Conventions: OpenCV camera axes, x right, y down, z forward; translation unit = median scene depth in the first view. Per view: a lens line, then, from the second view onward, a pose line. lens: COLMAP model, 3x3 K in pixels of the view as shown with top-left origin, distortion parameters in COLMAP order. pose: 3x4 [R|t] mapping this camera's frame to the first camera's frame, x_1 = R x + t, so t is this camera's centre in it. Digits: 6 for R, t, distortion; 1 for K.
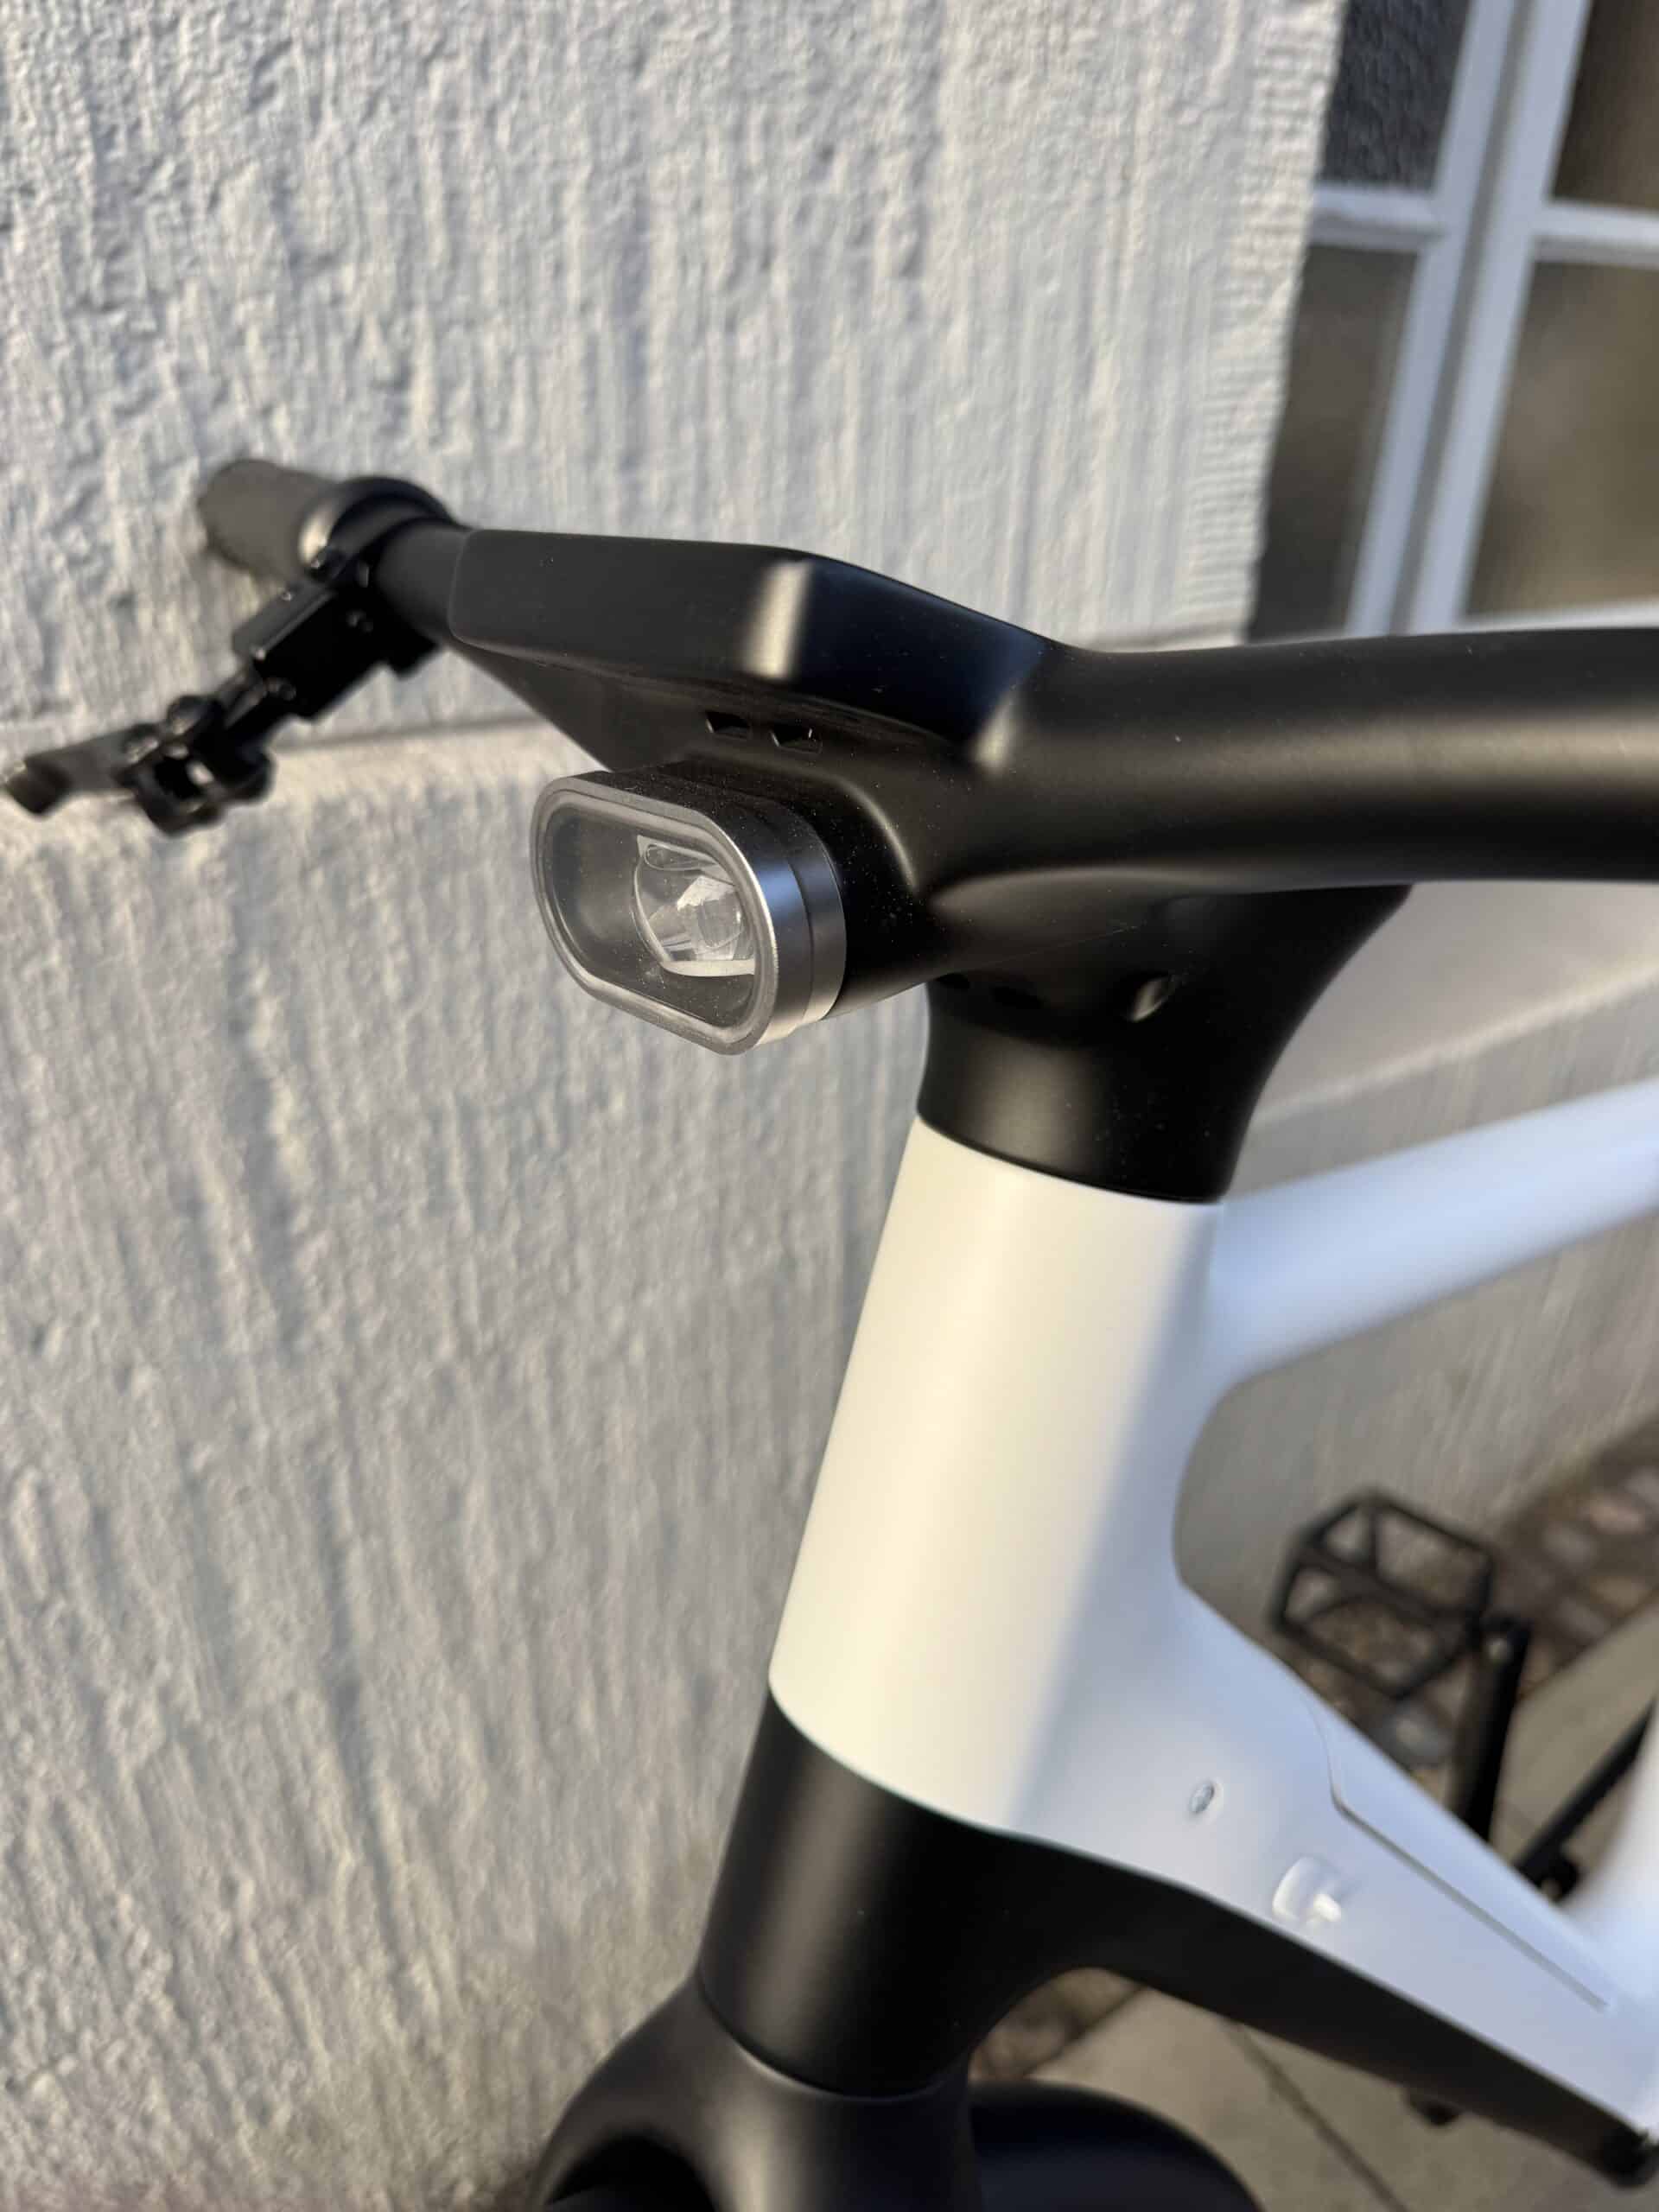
lens RADIAL K [[1595.5, 0, 826.8], [0, 1595.5, 1100.0], [0, 0, 1]] dist [-0.011082, 0.001457]
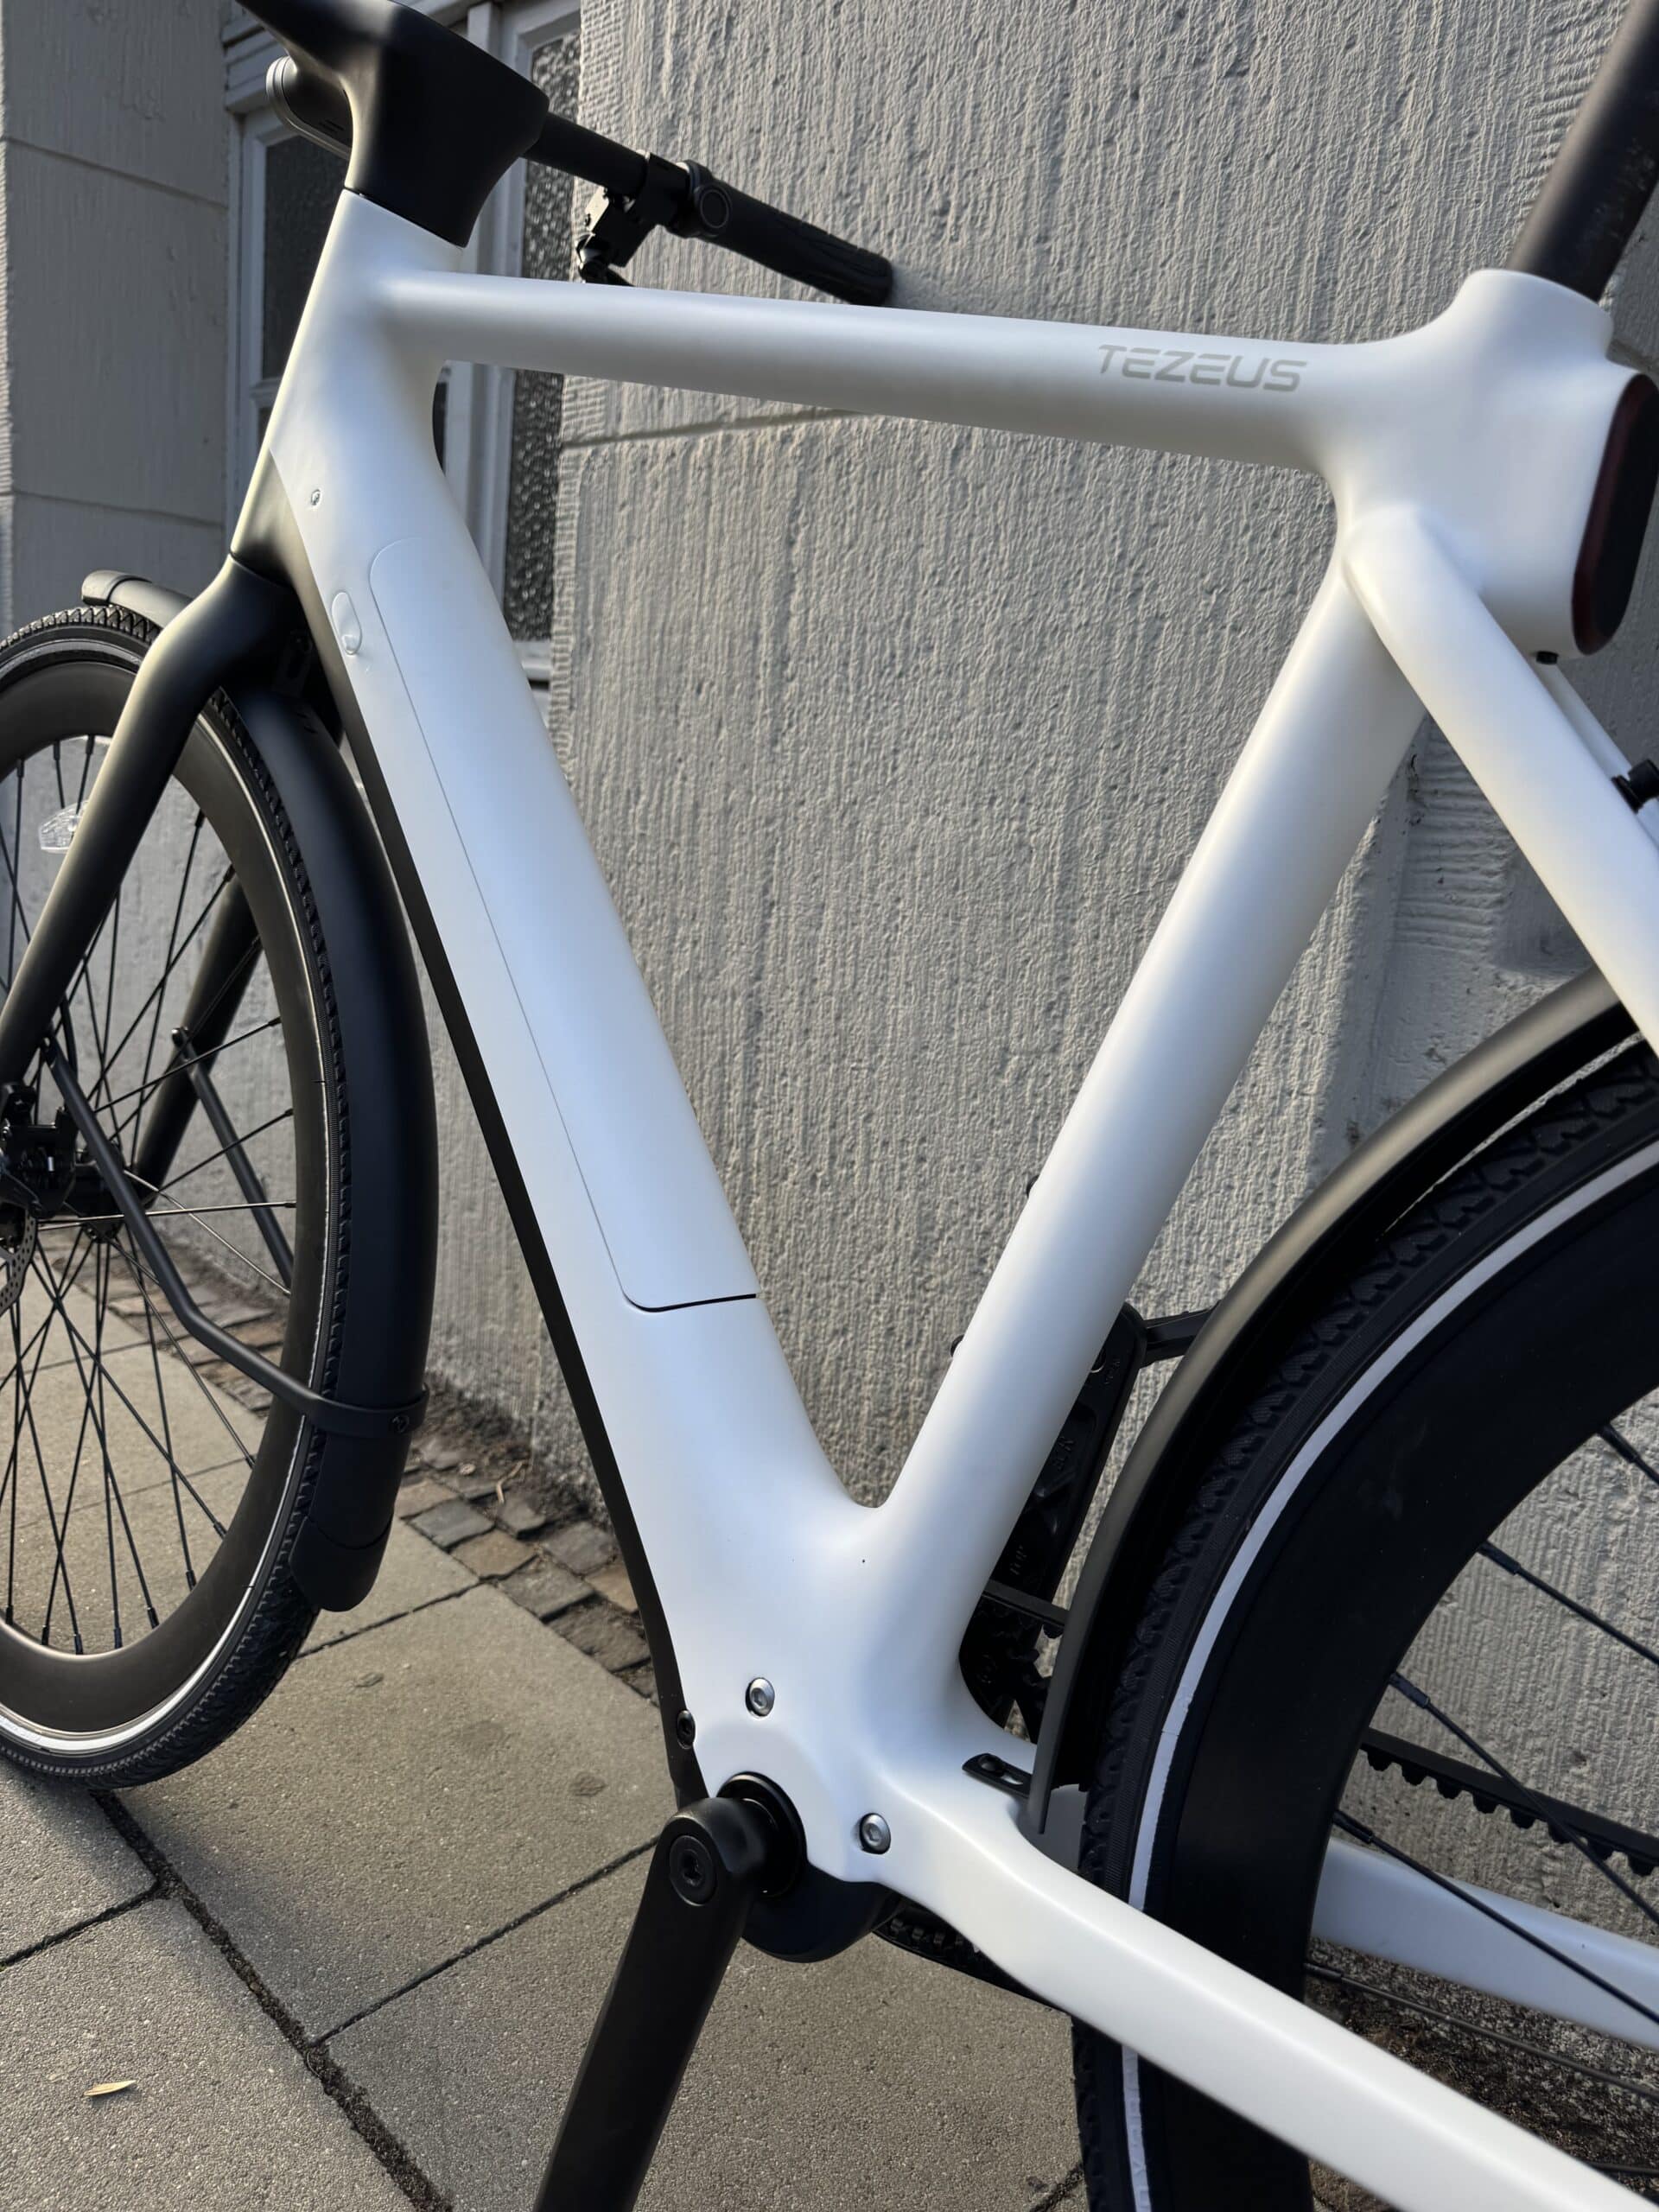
lens RADIAL K [[1595.5, 0, 847.0], [0, 1595.5, 1125.3], [0, 0, 1]] dist [-0.011082, 0.001457]
pose [[0.176396, 0.210555, -0.961536, 1.483895], [-0.537456, 0.838985, 0.085122, 0.311084], [0.824636, 0.501768, 0.261158, 0.793150]]
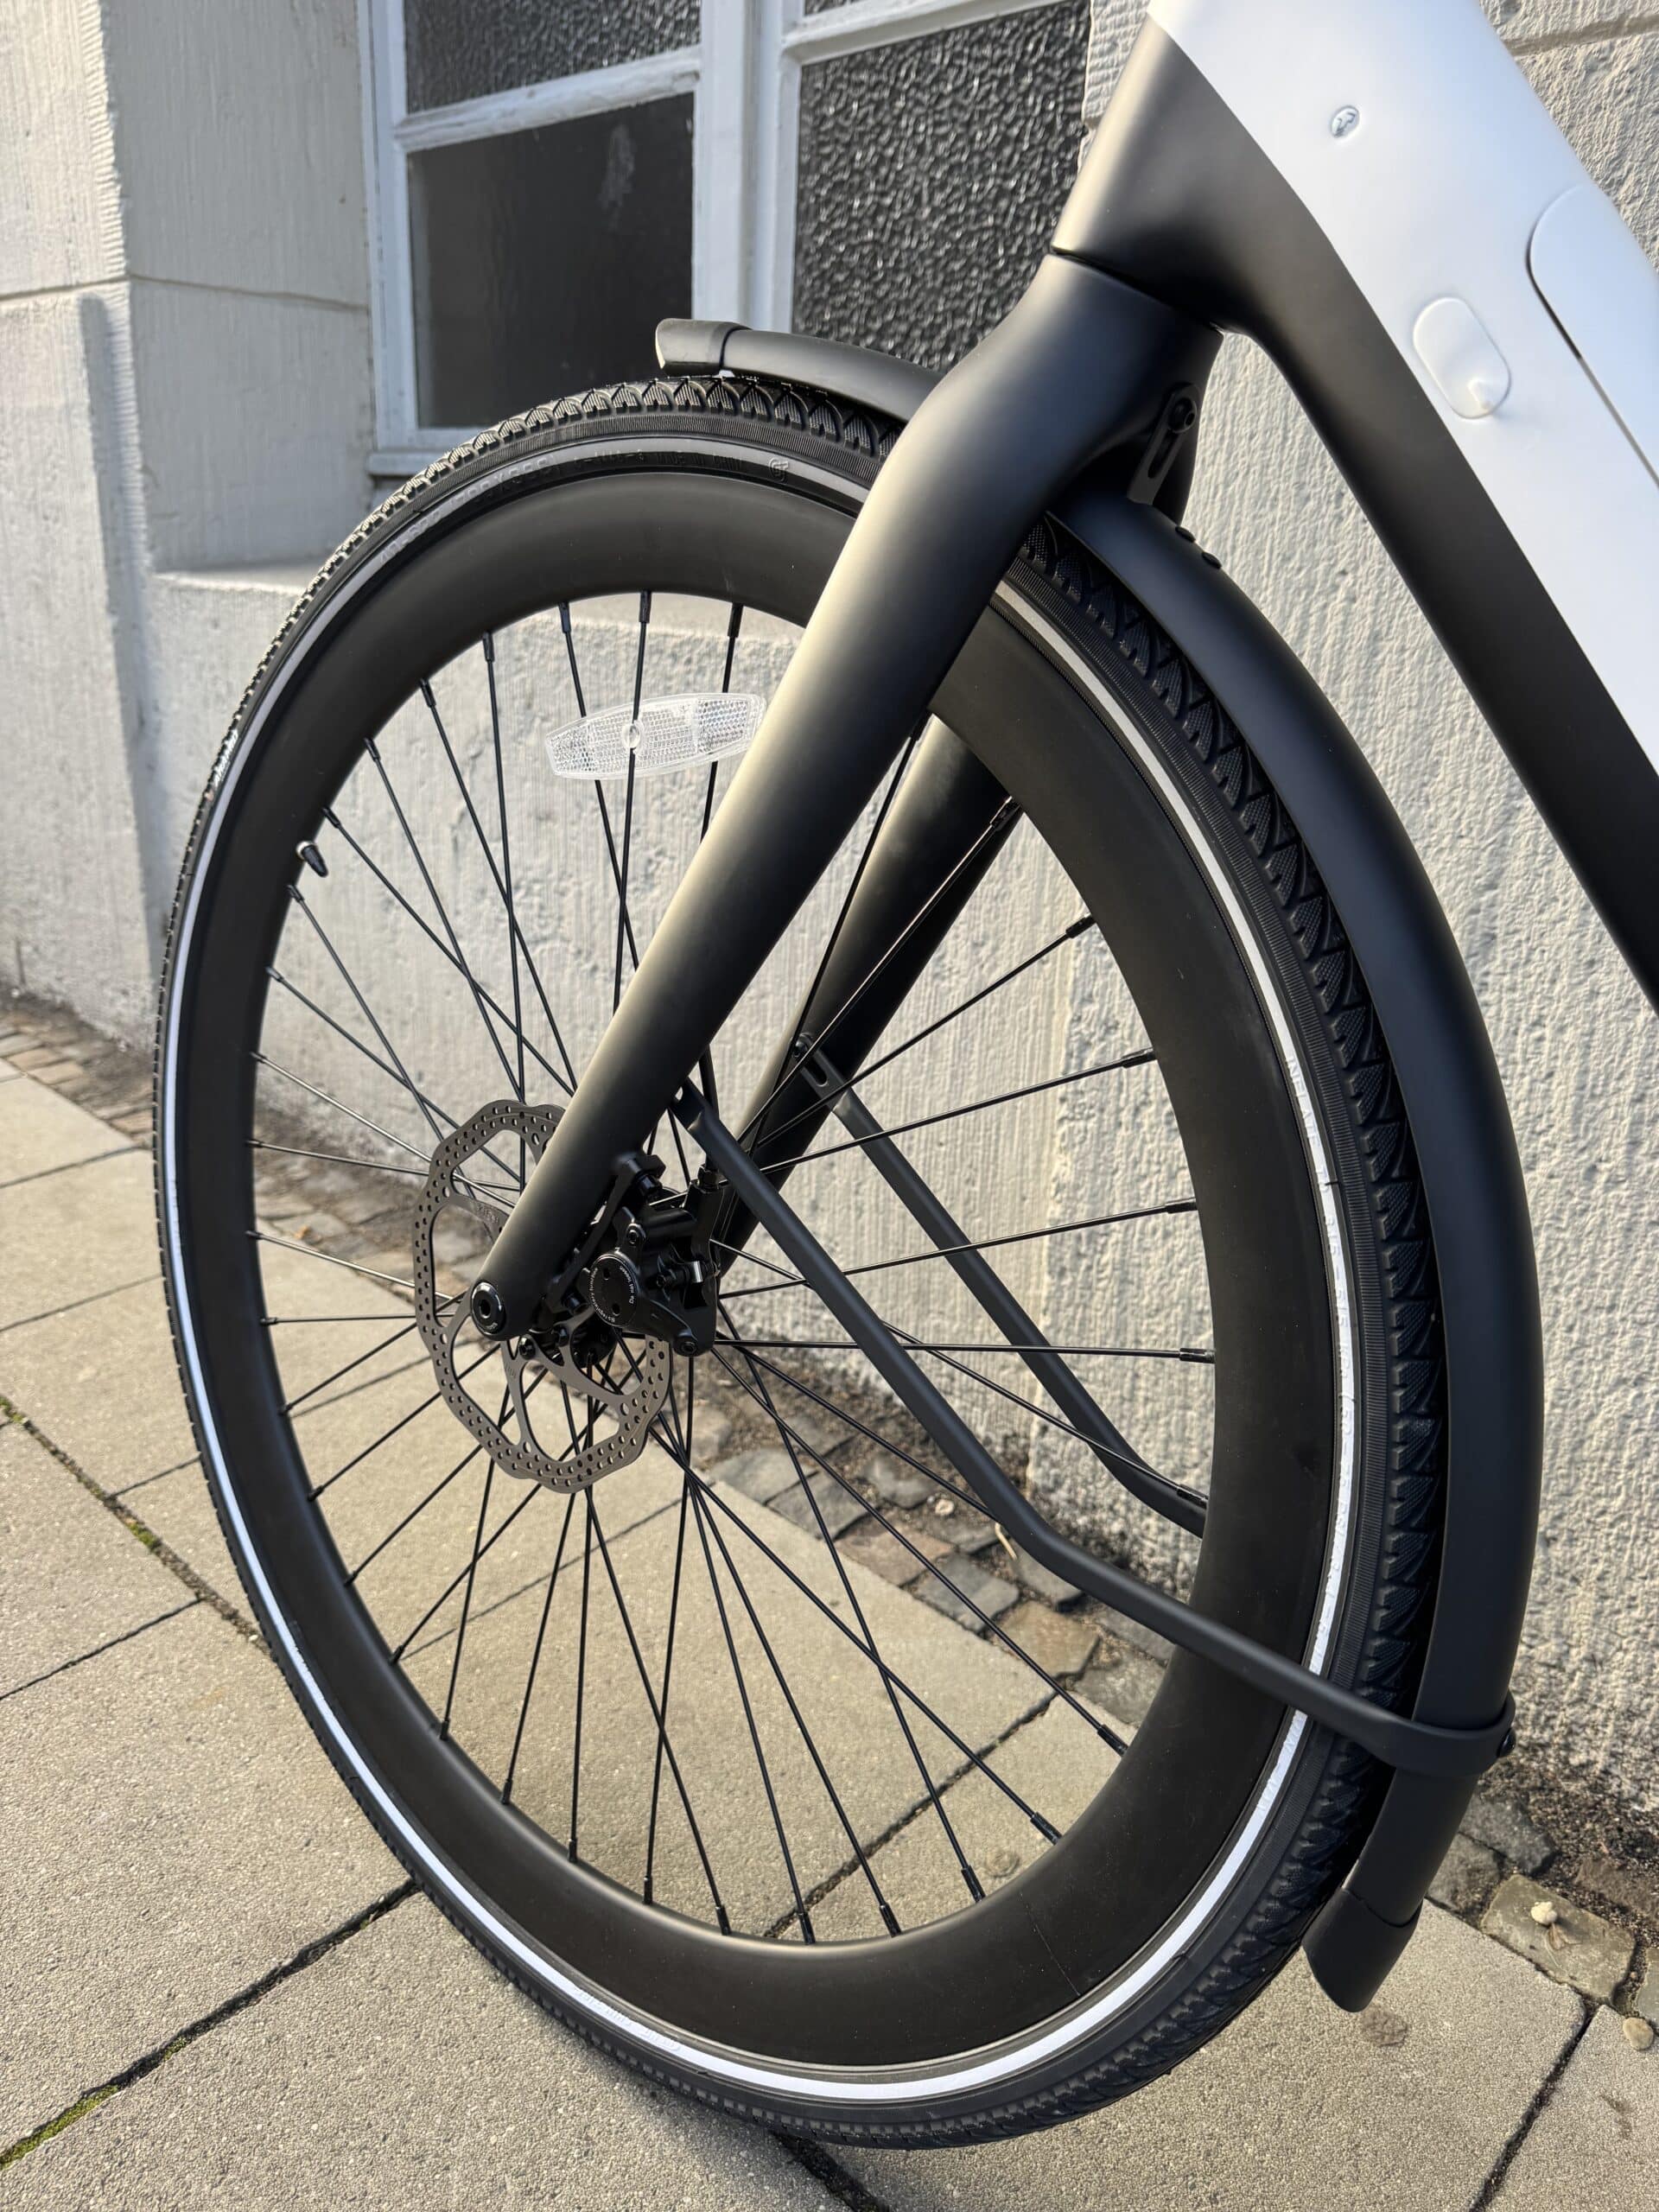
lens RADIAL K [[1595.5, 0, 824.1], [0, 1595.5, 1117.8], [0, 0, 1]] dist [-0.011082, 0.001457]
pose [[0.187400, 0.306507, -0.933239, 0.819205], [-0.489663, 0.852759, 0.181747, 0.571623], [0.851535, 0.422913, 0.309892, 0.312597]]
